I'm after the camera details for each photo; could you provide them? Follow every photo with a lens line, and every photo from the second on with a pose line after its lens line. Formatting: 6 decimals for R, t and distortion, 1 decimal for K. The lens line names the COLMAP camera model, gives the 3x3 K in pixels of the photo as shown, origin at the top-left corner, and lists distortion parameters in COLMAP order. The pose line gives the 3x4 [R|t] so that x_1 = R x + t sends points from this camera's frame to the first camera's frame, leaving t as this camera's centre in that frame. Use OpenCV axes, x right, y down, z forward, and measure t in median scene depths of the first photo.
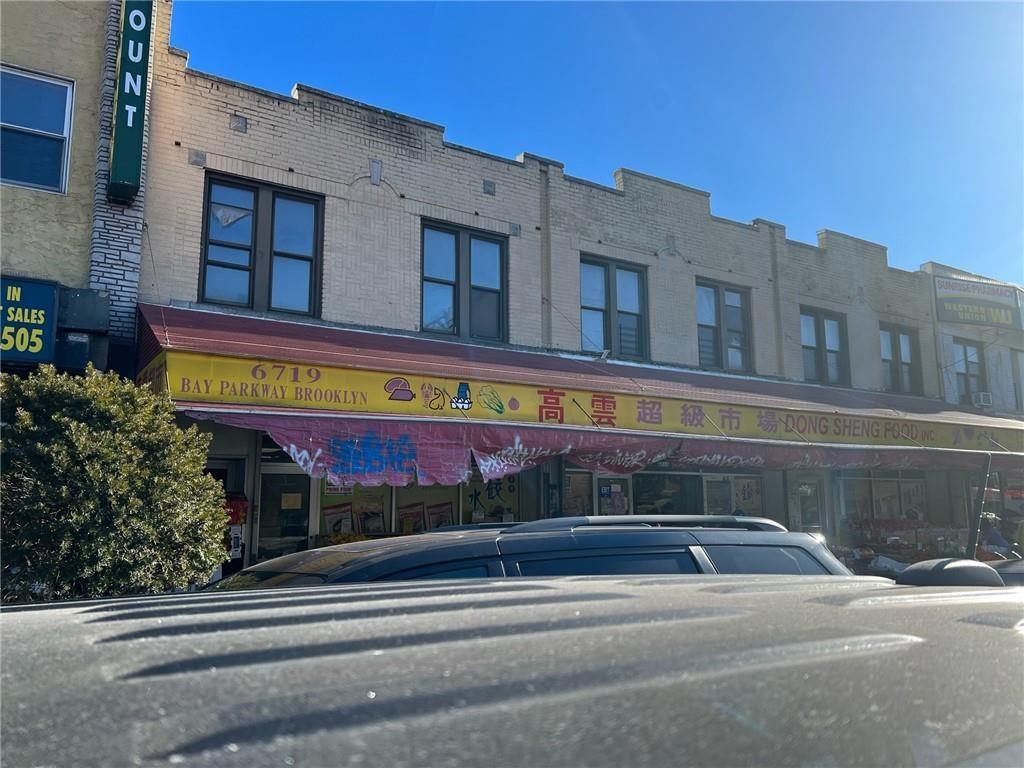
lens RADIAL K [[765.2, 0, 498.4], [0, 765.2, 384.8], [0, 0, 1]] dist [0.070077, -0.068912]
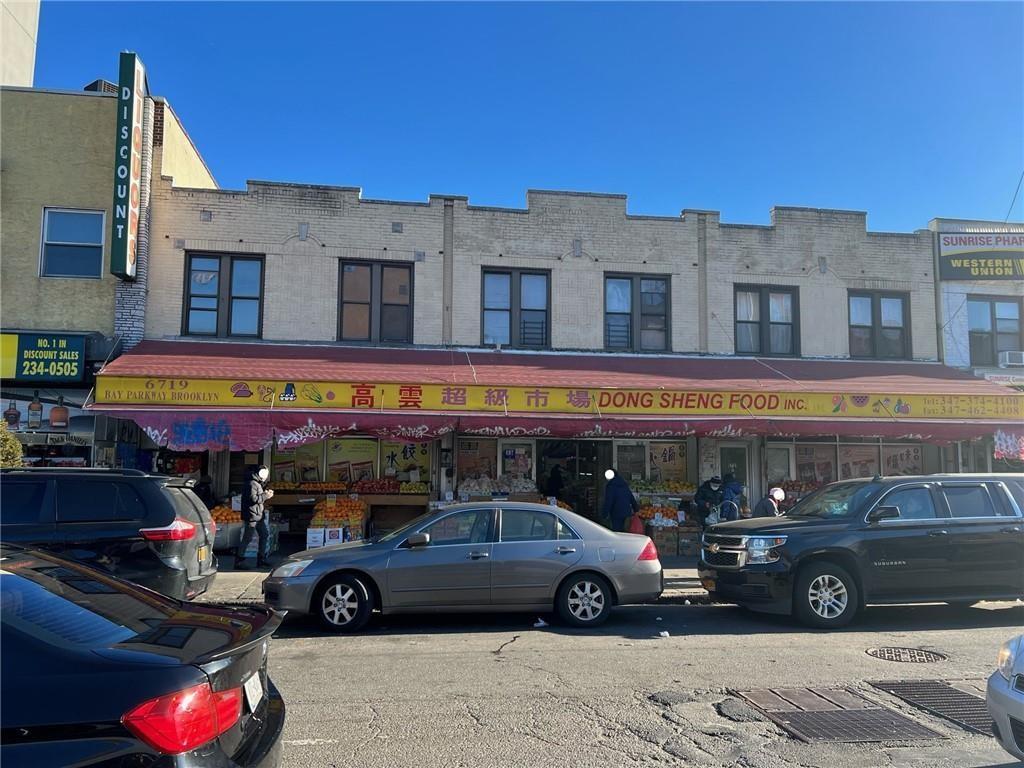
lens RADIAL K [[765.2, 0, 496.7], [0, 765.2, 392.6], [0, 0, 1]] dist [0.070077, -0.068912]
pose [[0.916463, -0.025114, -0.399330, 0.723369], [0.049711, 0.997442, 0.051358, -0.032735], [0.397019, -0.066919, 0.915368, -0.185228]]
